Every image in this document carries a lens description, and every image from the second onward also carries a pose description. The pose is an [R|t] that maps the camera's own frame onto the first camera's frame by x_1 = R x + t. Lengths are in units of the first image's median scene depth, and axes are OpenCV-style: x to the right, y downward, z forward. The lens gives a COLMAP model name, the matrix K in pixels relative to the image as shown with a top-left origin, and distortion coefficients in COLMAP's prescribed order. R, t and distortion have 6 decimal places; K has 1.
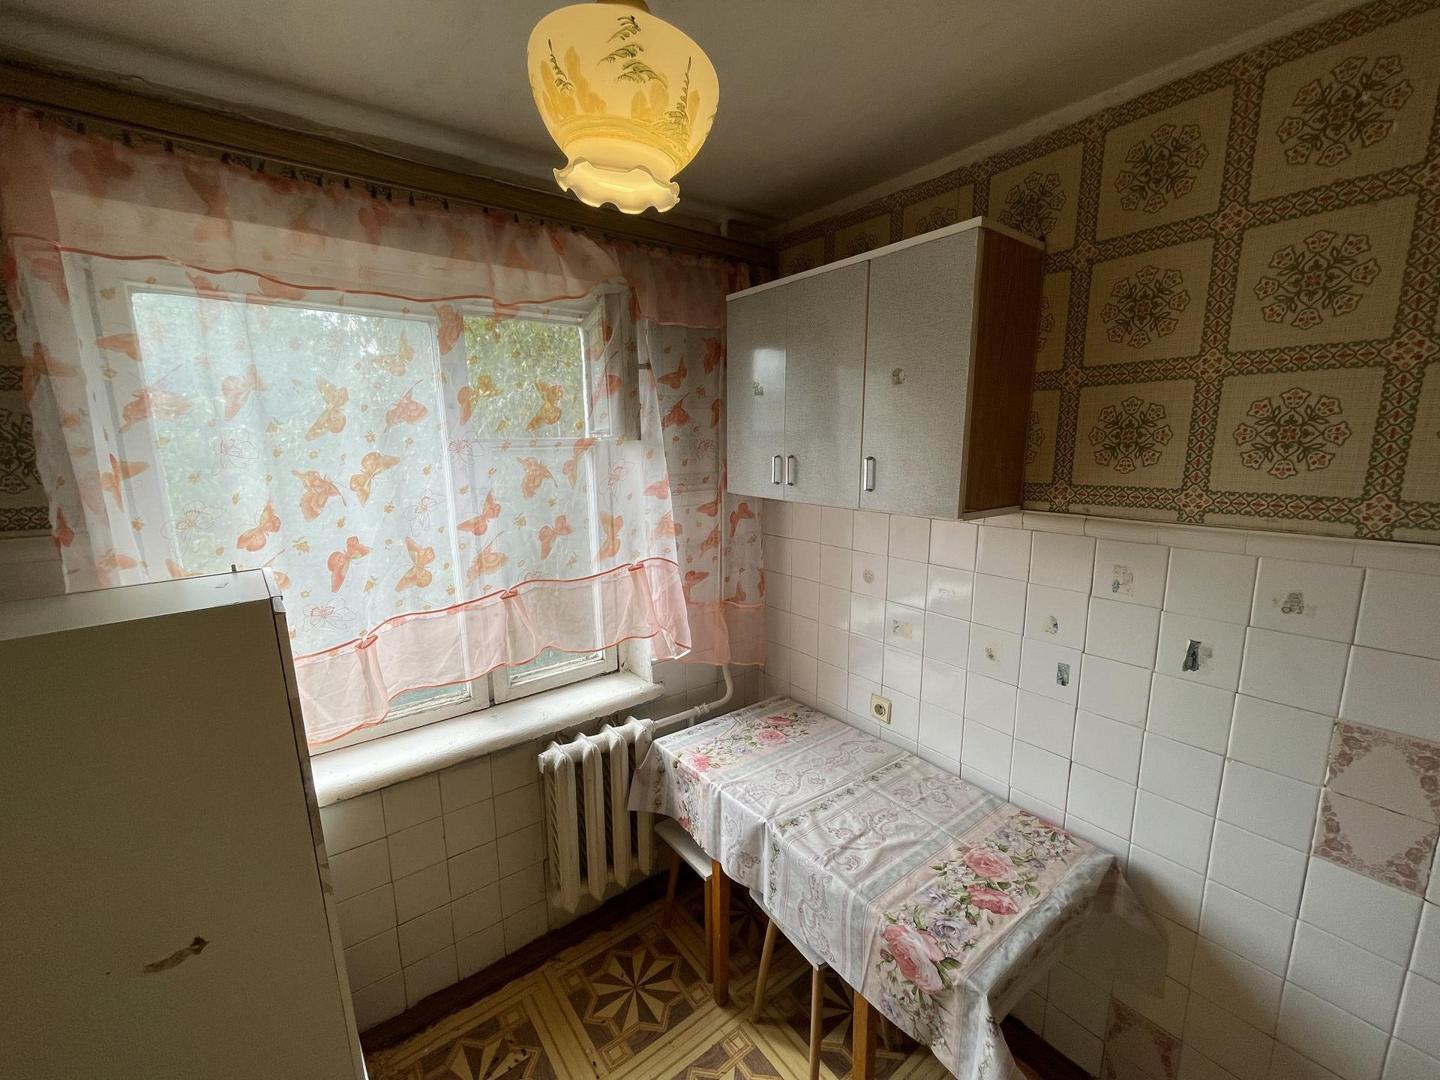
lens RADIAL K [[581.9, 0, 728.8], [0, 581.9, 542.0], [0, 0, 1]] dist [-0.005351, 0.000948]
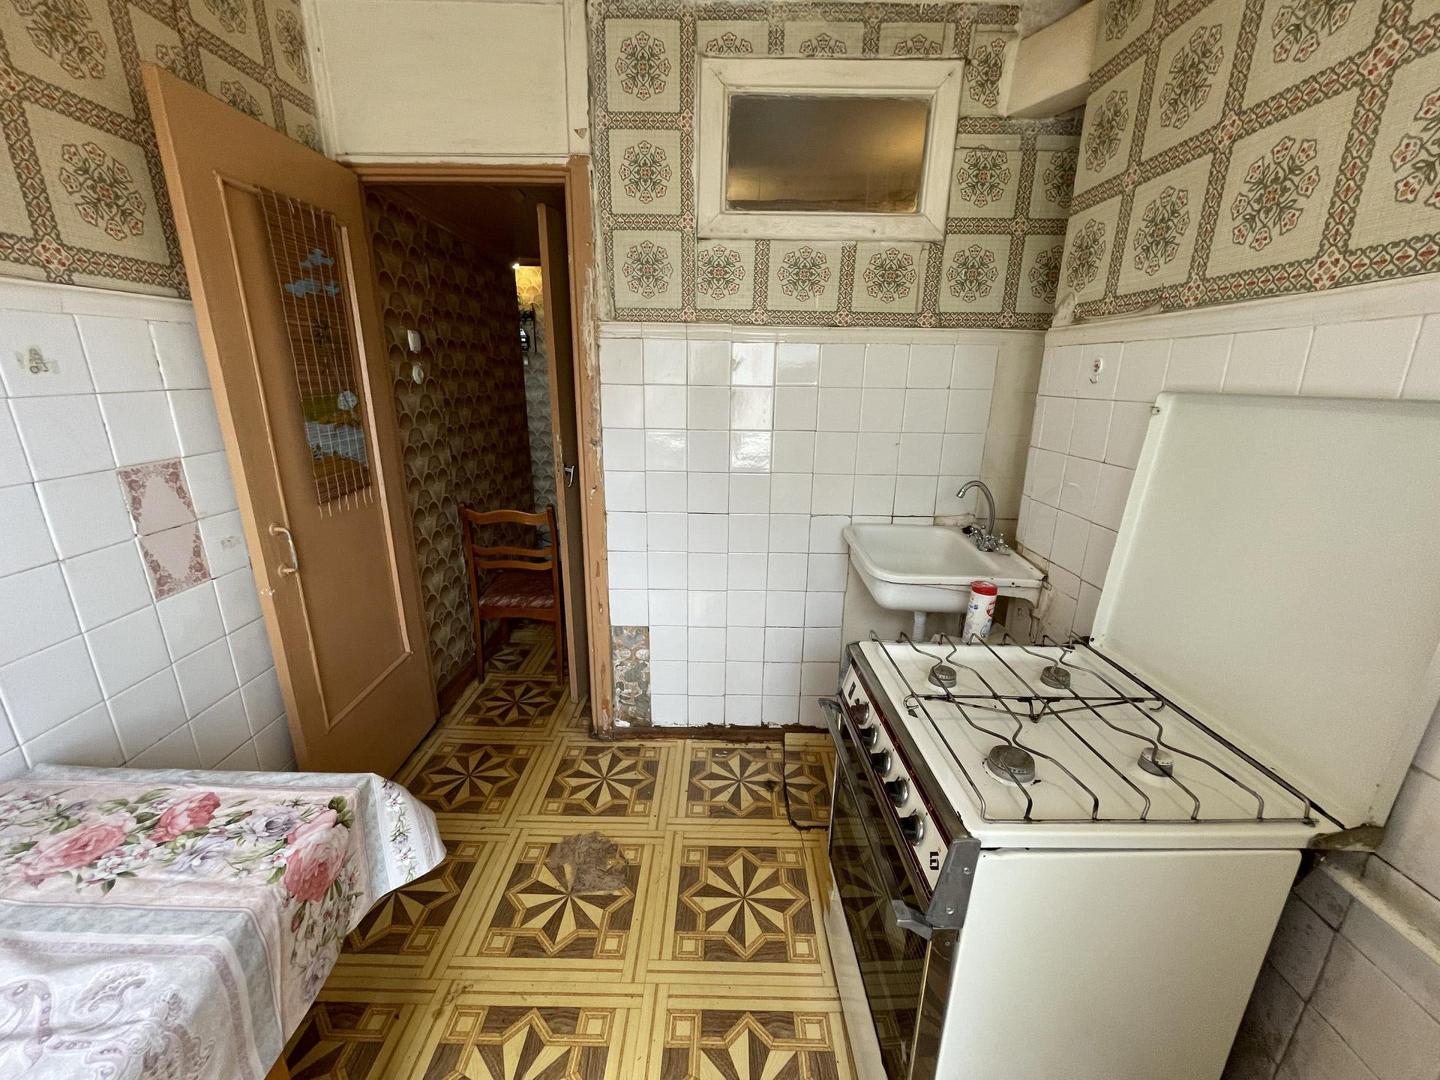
lens RADIAL K [[581.9, 0, 720.7], [0, 581.9, 541.7], [0, 0, 1]] dist [-0.005351, 0.000948]
pose [[-0.783081, -0.174407, 0.596965, -0.341829], [0.106344, 0.908186, 0.404832, 0.081151], [-0.612761, 0.380500, -0.692636, 0.792469]]
